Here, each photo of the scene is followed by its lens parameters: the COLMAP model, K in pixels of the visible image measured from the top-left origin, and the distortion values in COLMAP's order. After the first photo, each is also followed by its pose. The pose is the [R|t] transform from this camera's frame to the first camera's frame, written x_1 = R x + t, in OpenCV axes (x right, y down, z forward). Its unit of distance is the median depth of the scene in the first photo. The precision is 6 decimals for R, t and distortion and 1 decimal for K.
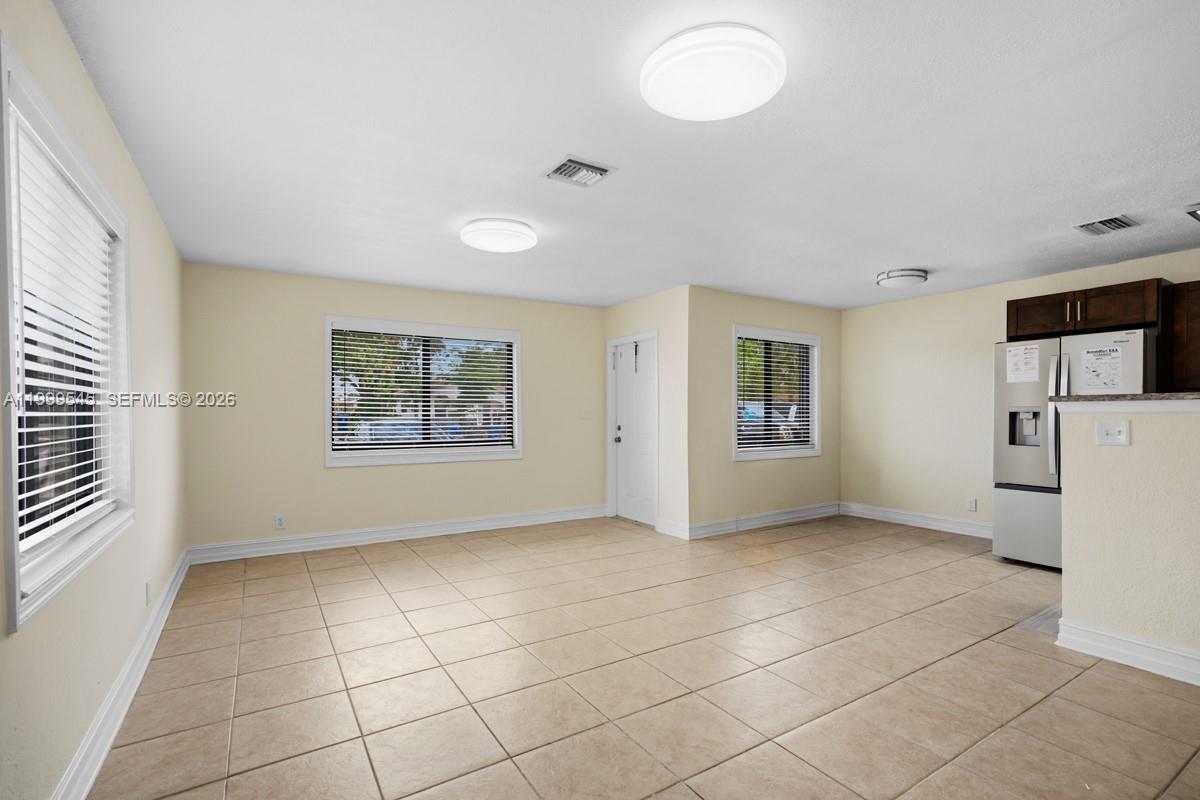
lens RADIAL K [[555.9, 0, 593.6], [0, 555.9, 418.9], [0, 0, 1]] dist [0.000307, 0.000025]
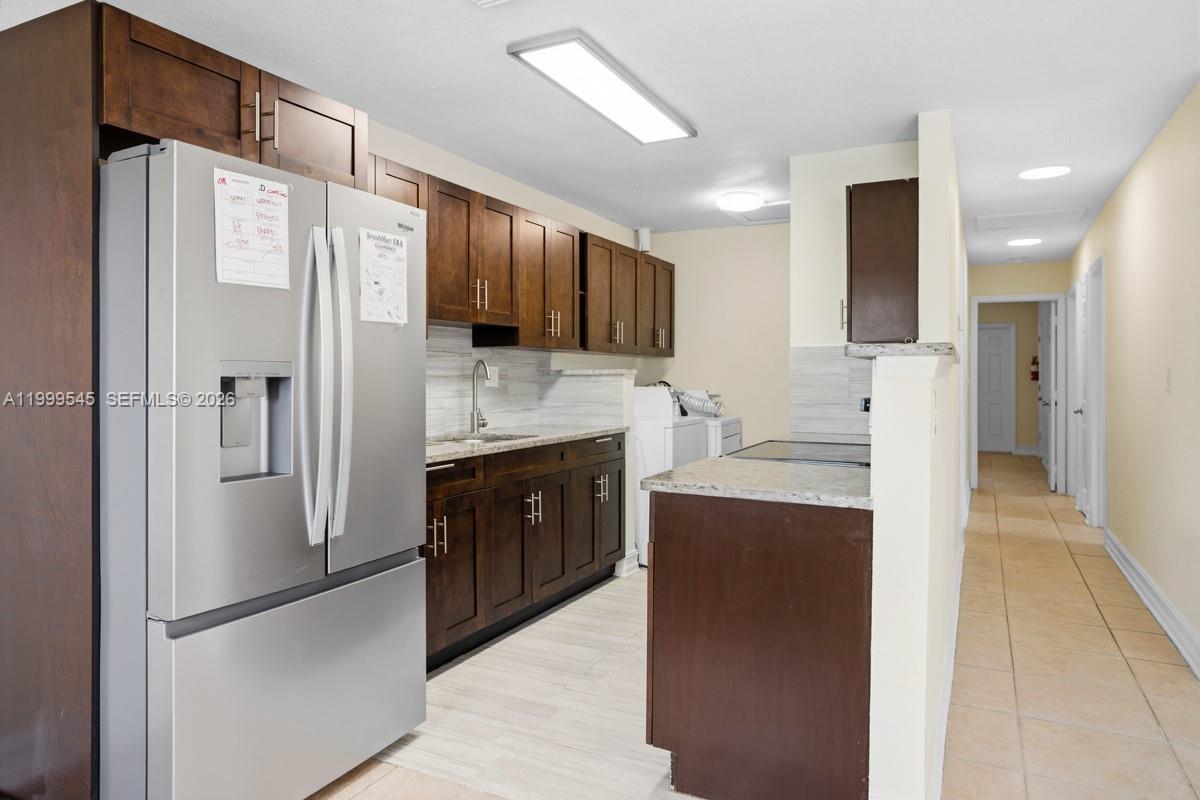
lens RADIAL K [[758.3, 0, 593.7], [0, 758.3, 378.0], [0, 0, 1]] dist [-0.007181, 0.000799]
pose [[-0.513639, 0.000326, 0.858007, 0.286258], [0.010326, 0.999930, 0.005802, -0.012430], [-0.857944, 0.011840, -0.513606, 1.062944]]
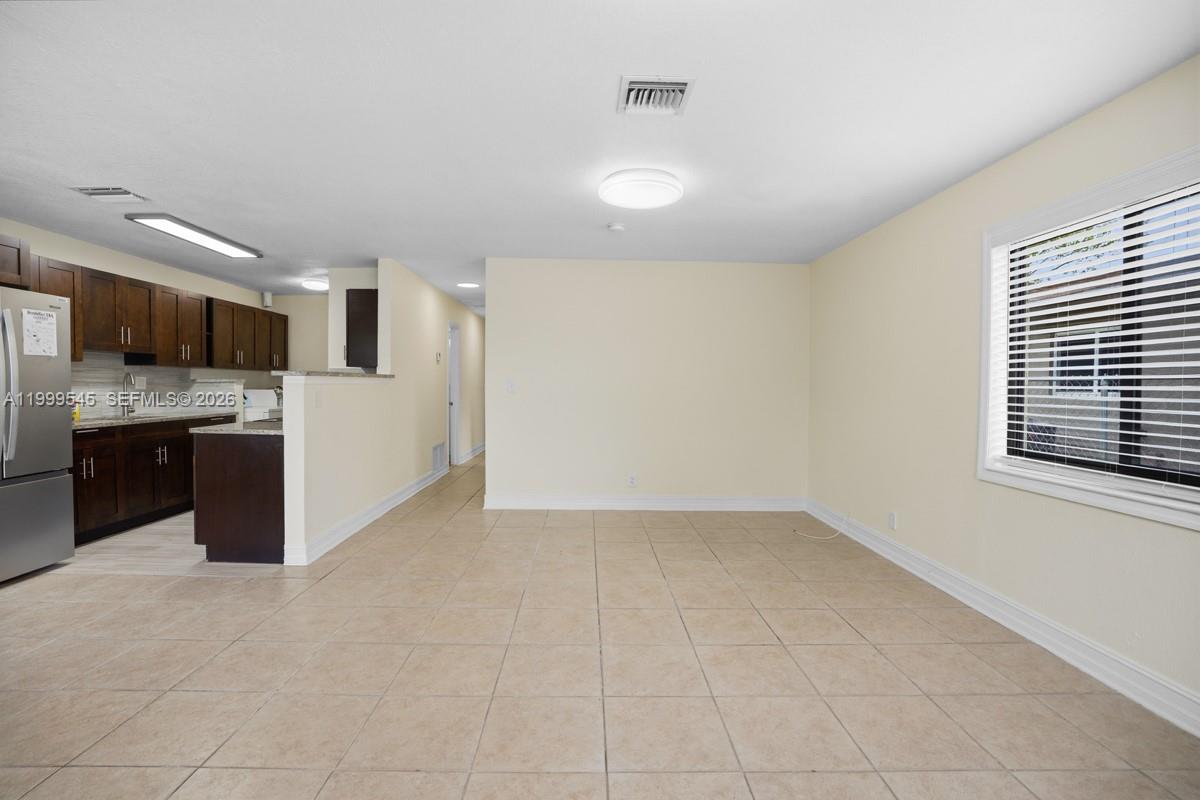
lens RADIAL K [[551.0, 0, 585.3], [0, 551.0, 397.7], [0, 0, 1]] dist [-0.064289, 0.026416]
pose [[-0.852653, -0.014160, 0.522286, -0.241819], [0.002820, 0.999493, 0.031703, -0.011664], [-0.522471, 0.028504, -0.852181, 1.154766]]
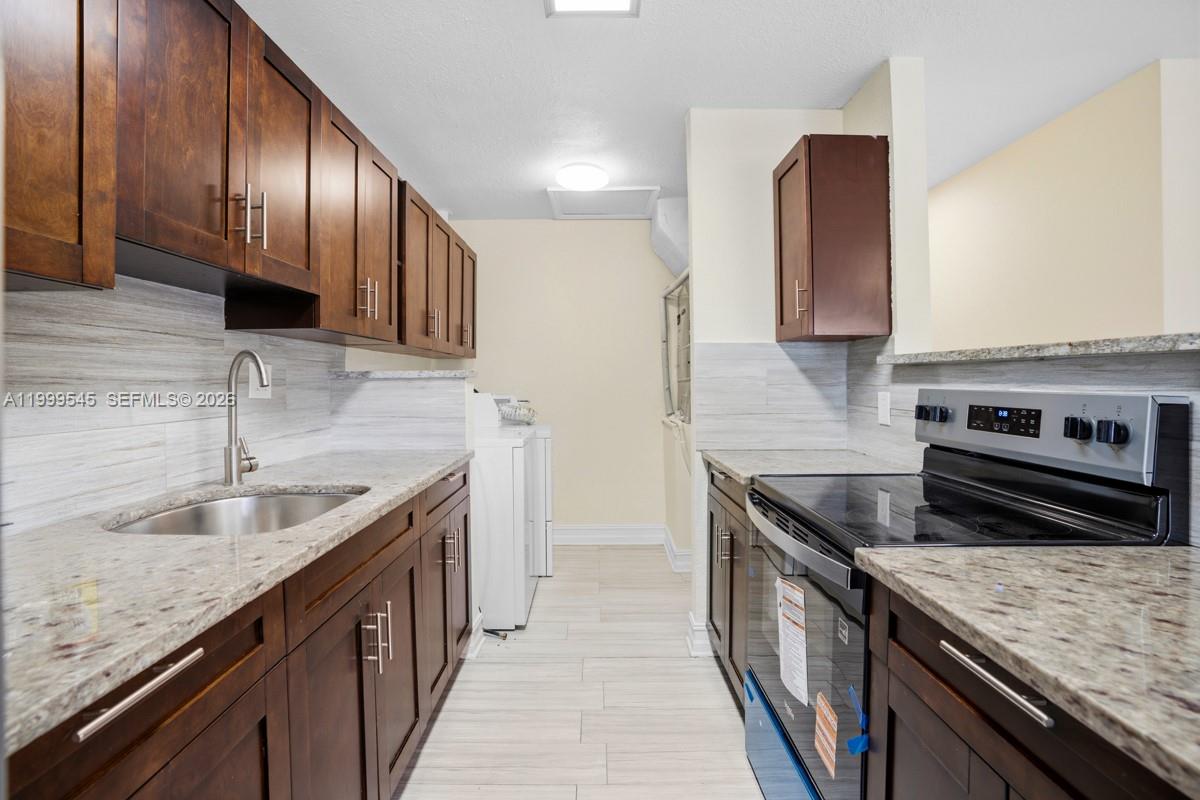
lens RADIAL K [[567.4, 0, 596.2], [0, 567.4, 381.5], [0, 0, 1]] dist [-0.070724, 0.028856]
pose [[-0.845421, 0.001487, 0.534098, 0.769194], [0.009022, 0.999893, 0.011497, -0.012270], [-0.534024, 0.014538, -0.845344, 0.888281]]
